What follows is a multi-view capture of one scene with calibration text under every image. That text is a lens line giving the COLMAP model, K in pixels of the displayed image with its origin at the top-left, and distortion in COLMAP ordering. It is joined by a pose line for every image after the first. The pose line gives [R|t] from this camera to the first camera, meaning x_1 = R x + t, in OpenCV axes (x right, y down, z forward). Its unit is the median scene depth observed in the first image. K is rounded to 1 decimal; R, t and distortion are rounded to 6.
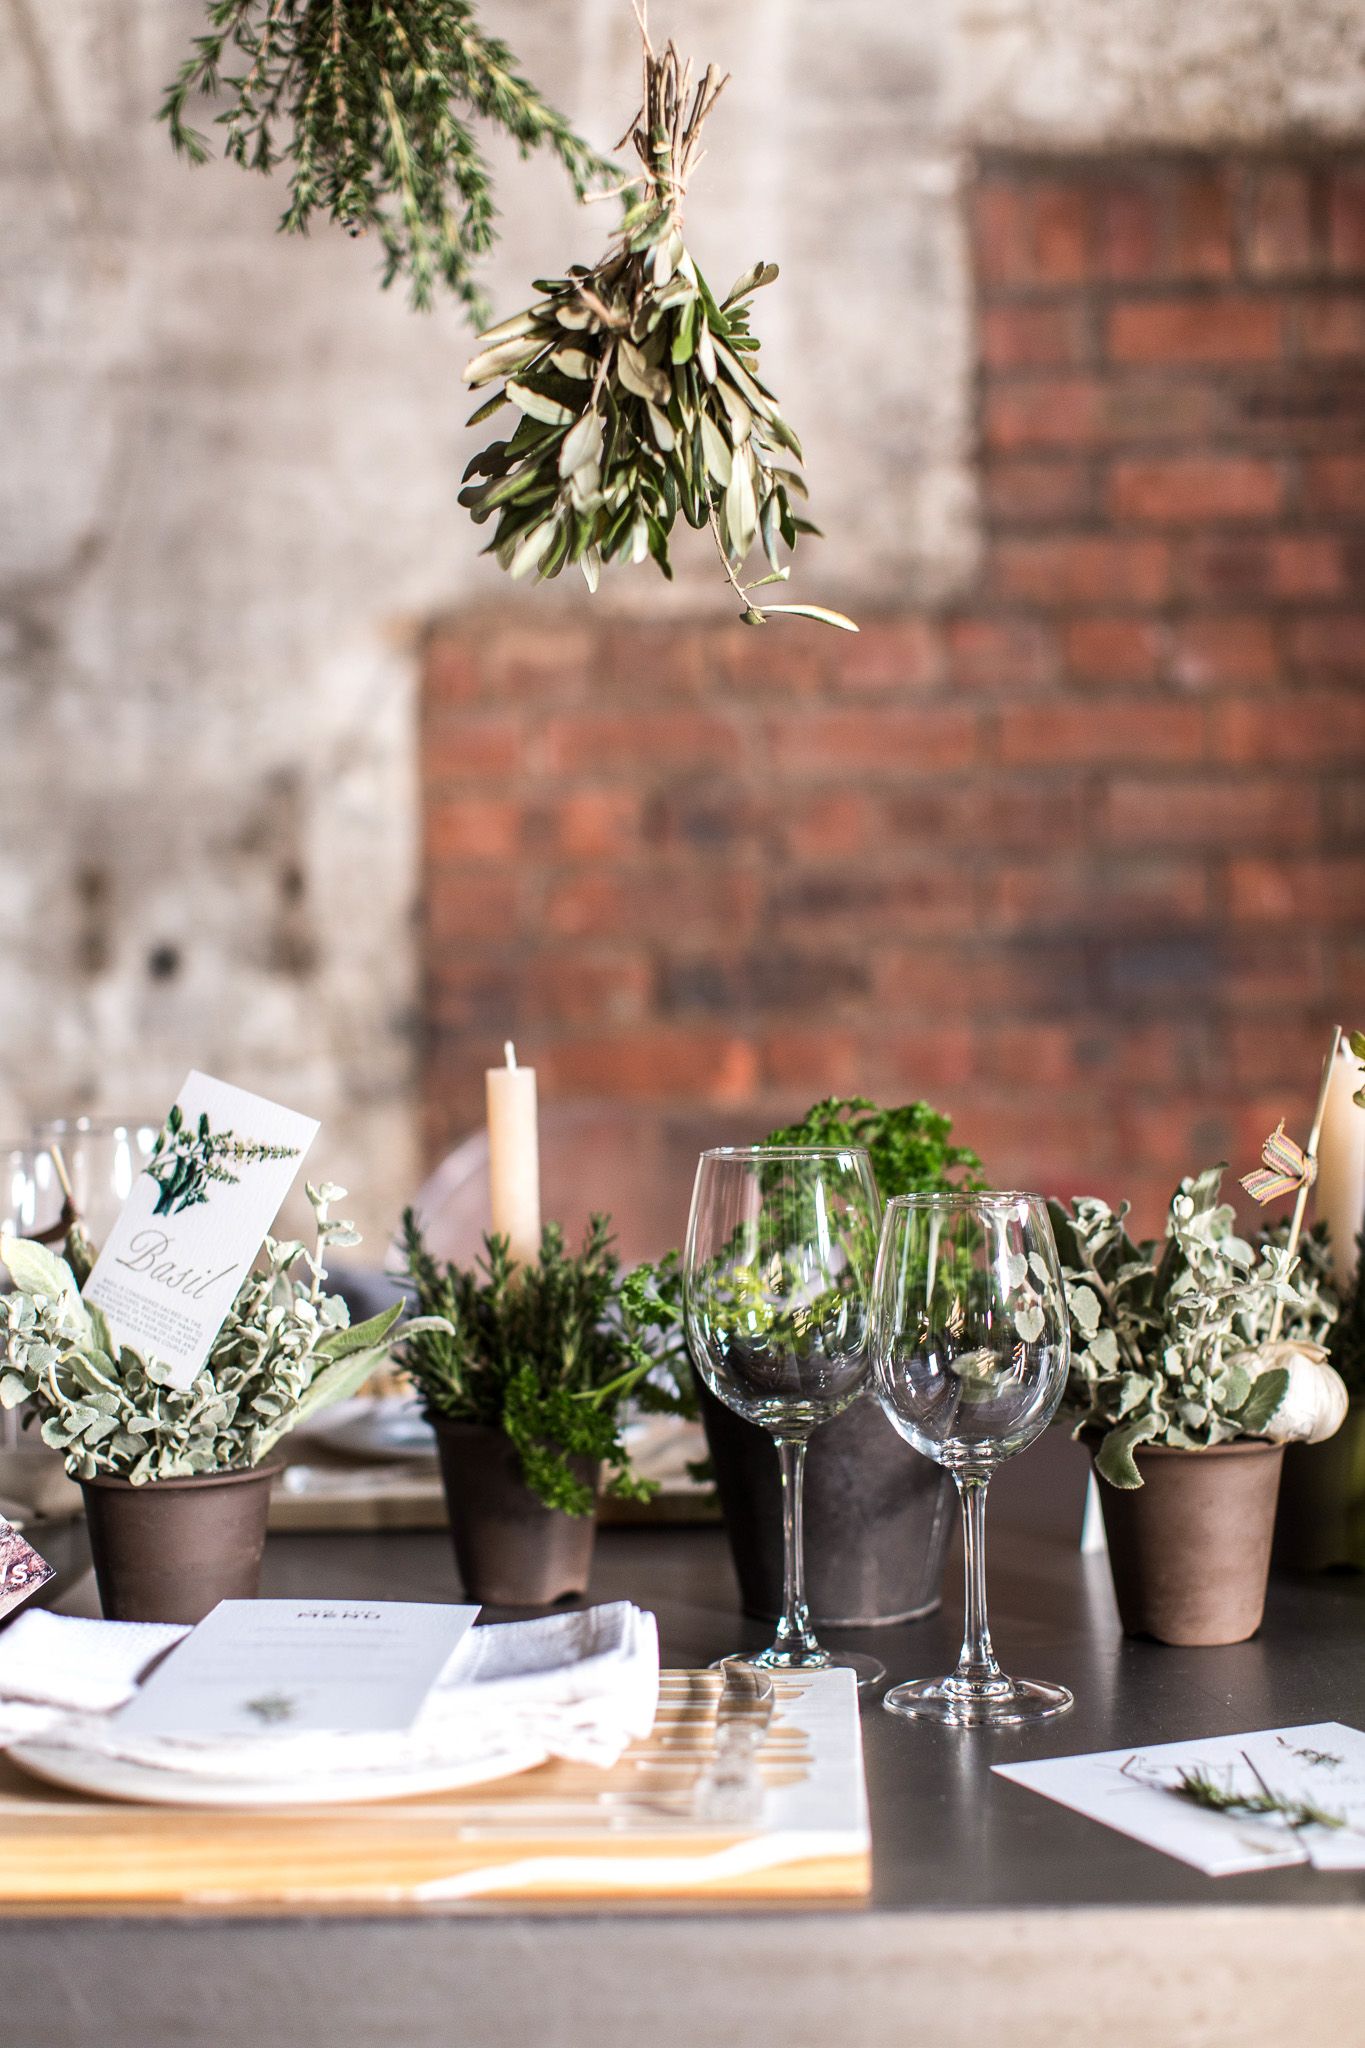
lens RADIAL K [[3041.3, 0, 675.6], [0, 3041.3, 1030.3], [0, 0, 1]] dist [0.002205, -0.023534]
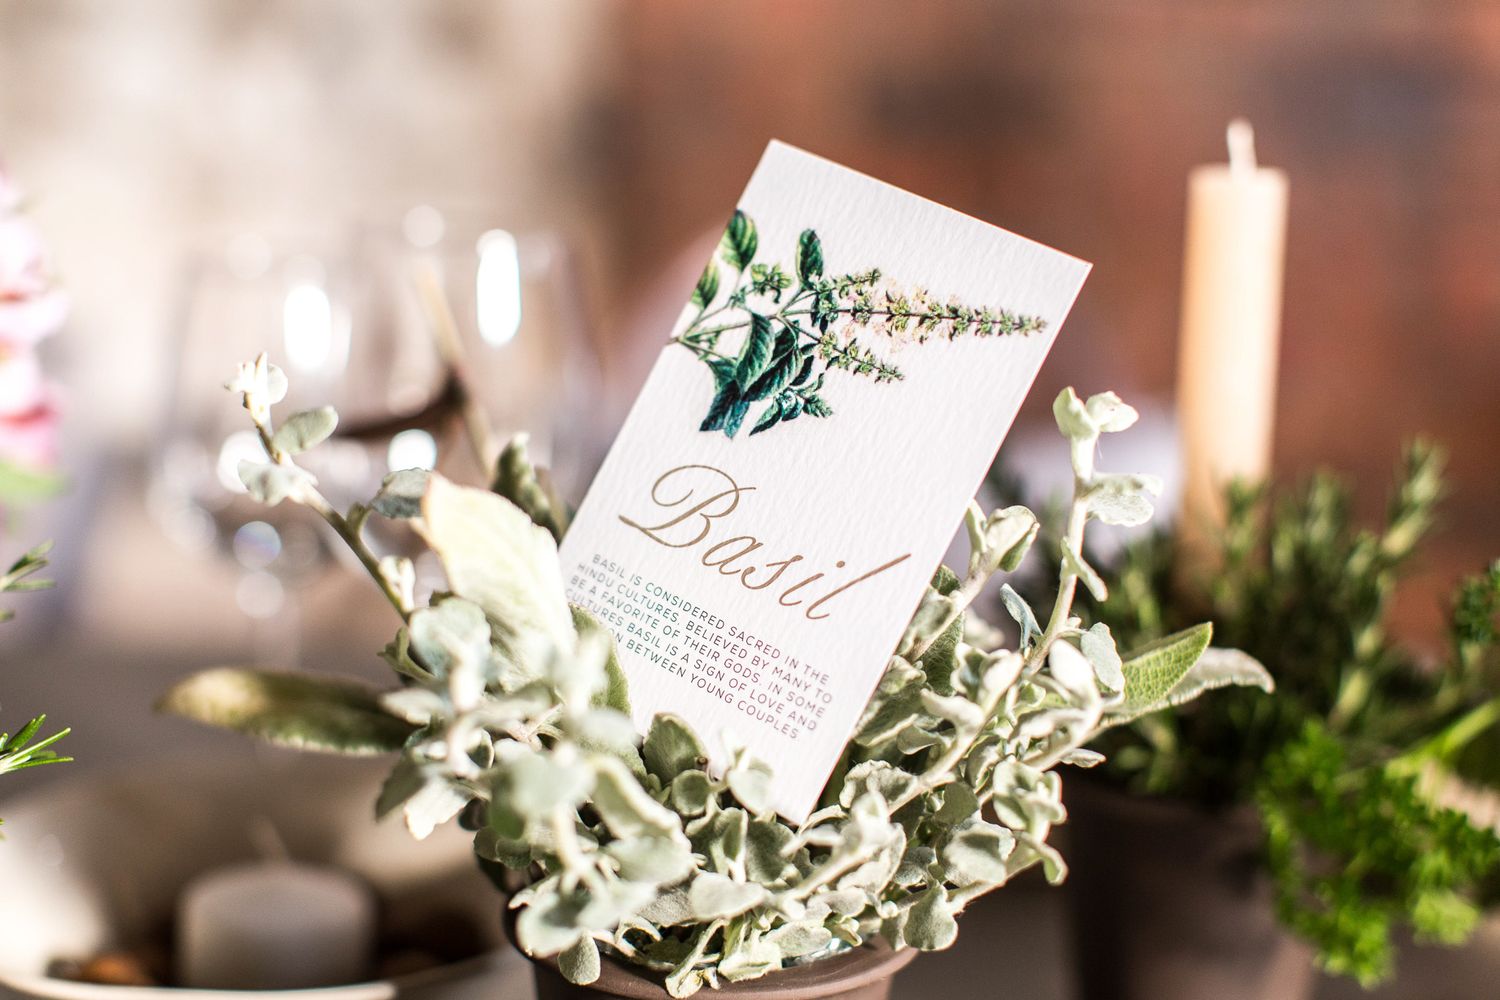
lens RADIAL K [[2258.6, 0, 750.0], [0, 2258.6, 500.0], [0, 0, 1]] dist [0.033660, 0.084809]
pose [[0.996113, 0.042377, 0.077216, -0.190371], [-0.053580, 0.987333, 0.149343, 0.016279], [-0.069909, -0.152900, 0.985766, 0.632791]]
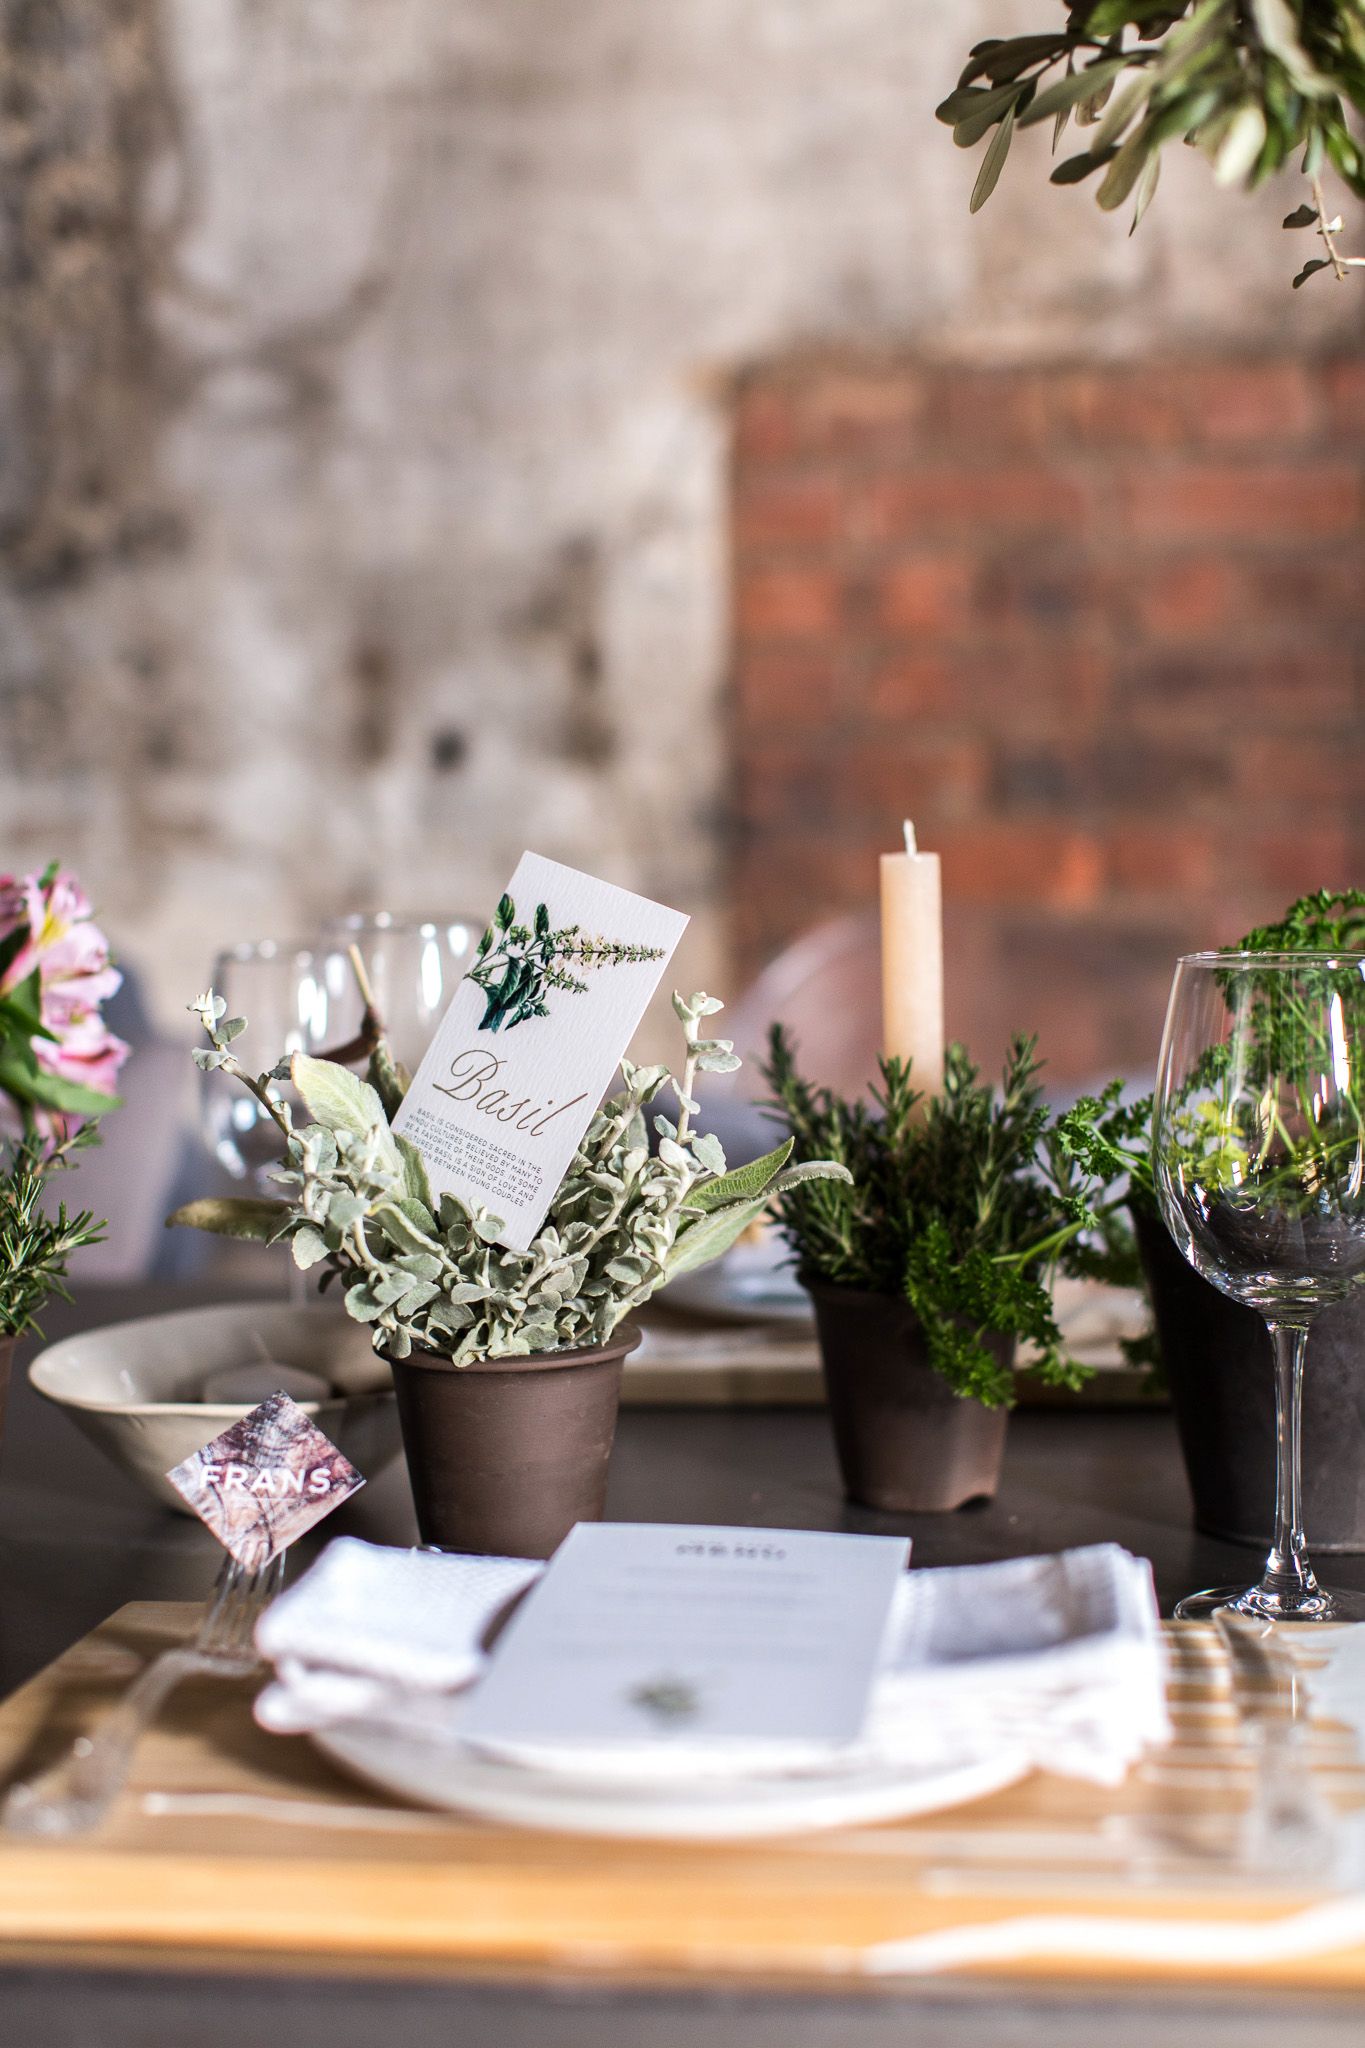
lens RADIAL K [[3041.3, 0, 675.6], [0, 3041.3, 1030.3], [0, 0, 1]] dist [0.002205, -0.023534]
pose [[0.996529, 0.009918, -0.082651, -0.053419], [-0.004769, 0.998049, 0.062252, 0.010370], [0.083107, -0.061642, 0.994632, 0.204693]]
